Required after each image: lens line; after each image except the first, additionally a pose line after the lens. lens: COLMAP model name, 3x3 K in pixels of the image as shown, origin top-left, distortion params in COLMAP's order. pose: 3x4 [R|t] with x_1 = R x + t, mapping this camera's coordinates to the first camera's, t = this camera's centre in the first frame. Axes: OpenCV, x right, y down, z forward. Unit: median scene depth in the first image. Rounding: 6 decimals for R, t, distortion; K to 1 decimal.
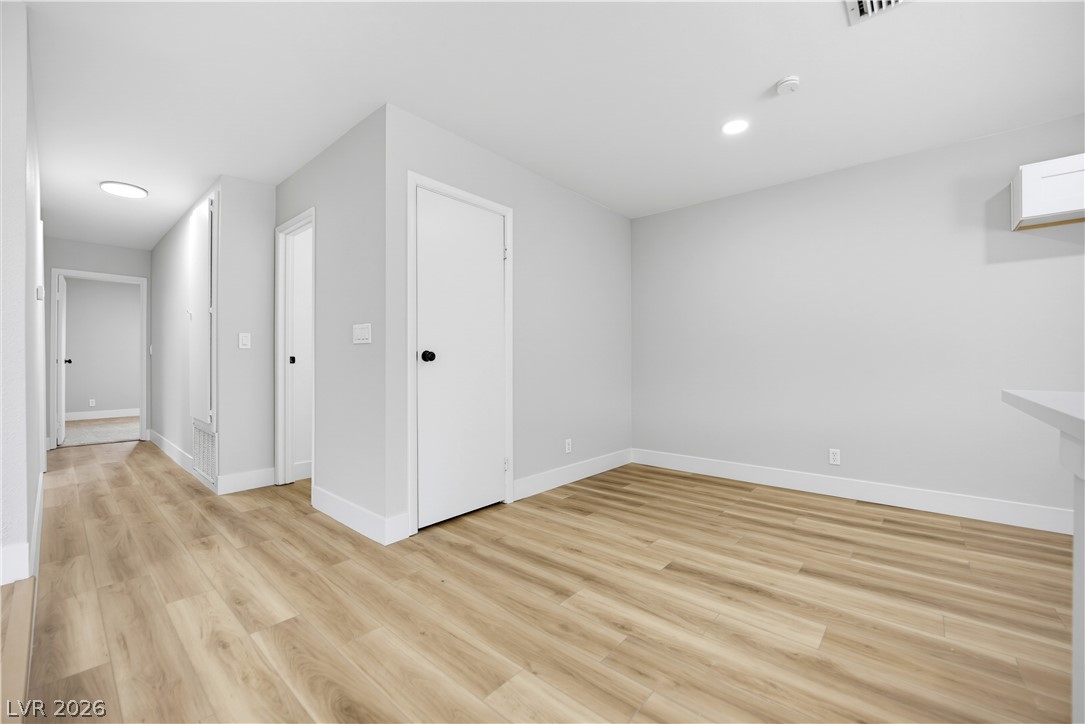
lens RADIAL K [[441.1, 0, 540.5], [0, 441.1, 359.8], [0, 0, 1]] dist [-0.019959, -0.001325]
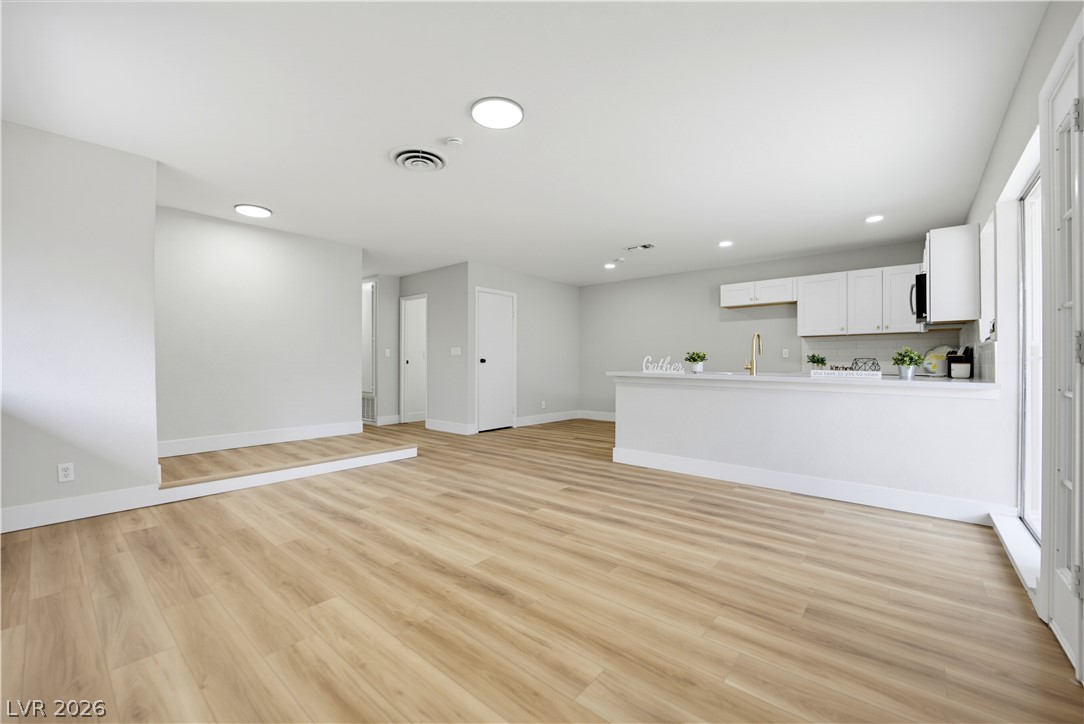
lens RADIAL K [[440.7, 0, 546.1], [0, 440.7, 366.6], [0, 0, 1]] dist [-0.019959, -0.001325]
pose [[0.999682, 0.002008, 0.025151, 0.036431], [-0.002193, 0.999971, 0.007333, 0.005014], [-0.025136, -0.007386, 0.999657, -1.538771]]
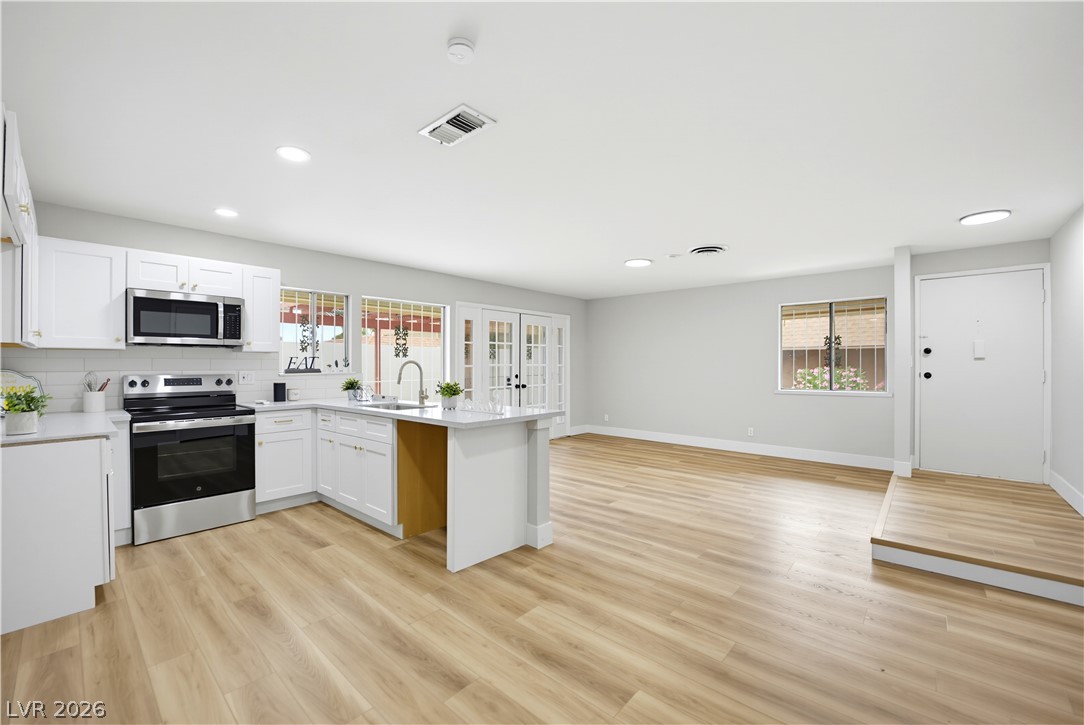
lens RADIAL K [[440.7, 0, 535.9], [0, 440.7, 366.3], [0, 0, 1]] dist [-0.019959, -0.001325]
pose [[-0.999806, -0.001346, 0.019660, 0.386847], [-0.001224, 0.999980, 0.006187, -0.099910], [-0.019668, 0.006162, -0.999788, 1.552752]]
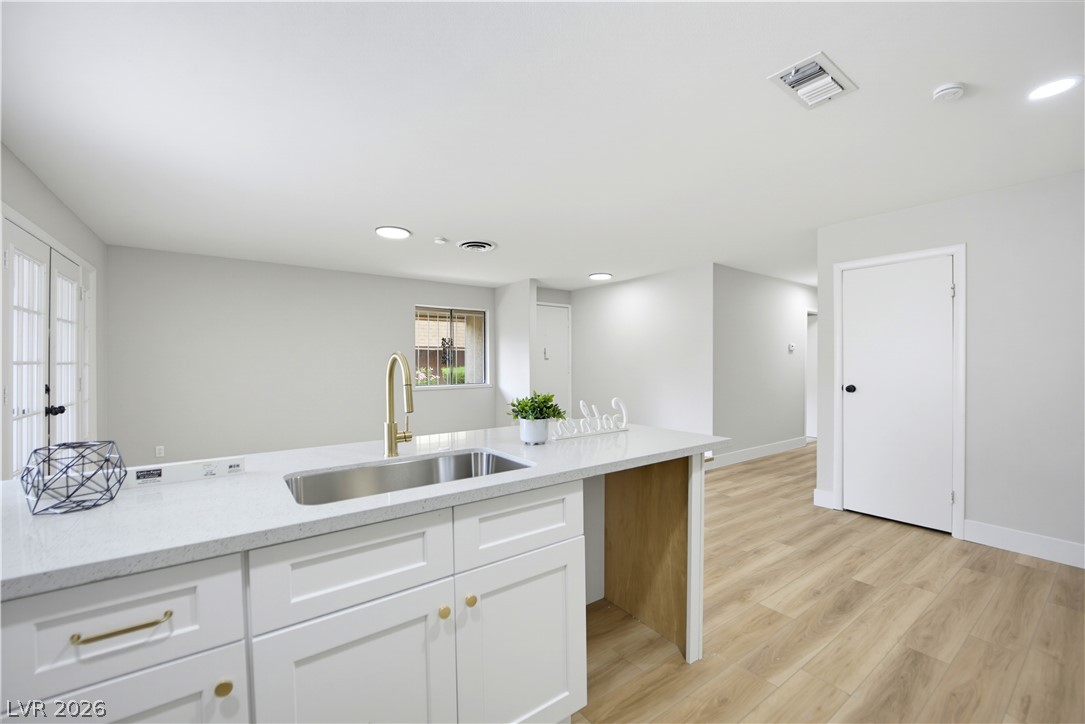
lens RADIAL K [[441.1, 0, 547.4], [0, 441.1, 366.0], [0, 0, 1]] dist [-0.019959, -0.001325]
pose [[-0.221118, 0.005821, -0.975230, 1.401516], [-0.002329, 0.999976, 0.006497, -0.094931], [0.975244, 0.003708, -0.221099, 0.387307]]
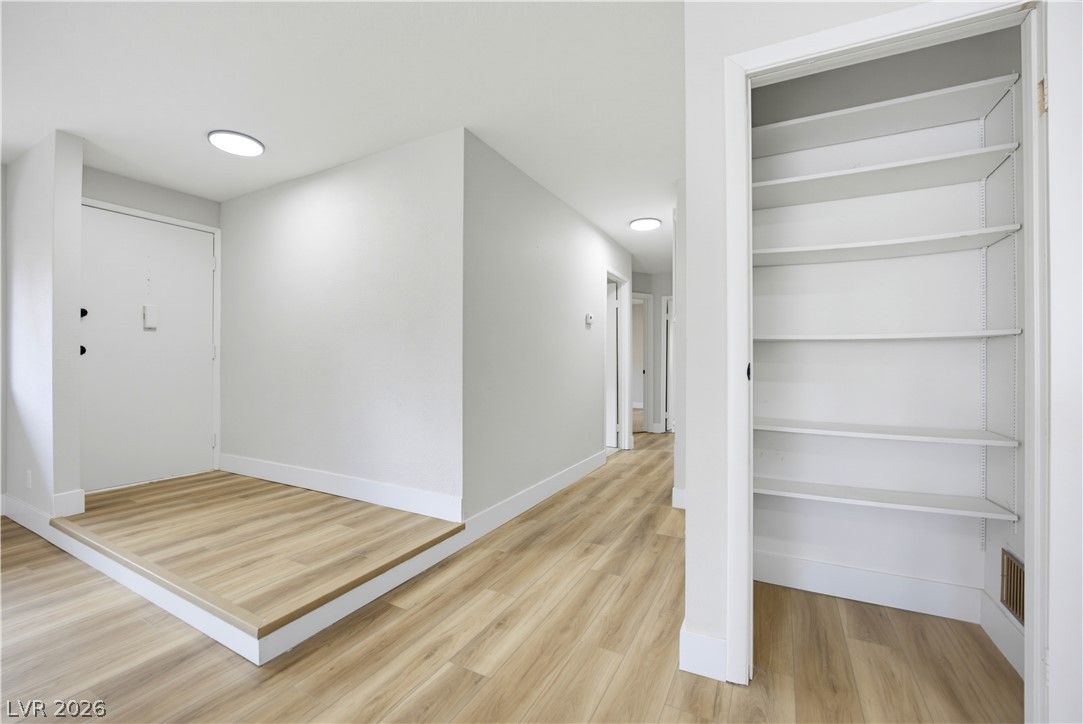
lens RADIAL K [[440.3, 0, 544.2], [0, 440.3, 360.6], [0, 0, 1]] dist [-0.019959, -0.001325]
pose [[0.230920, -0.001783, -0.972971, 0.214506], [-0.003764, 0.999989, -0.002726, -0.023839], [0.972965, 0.004291, 0.230911, 0.645210]]
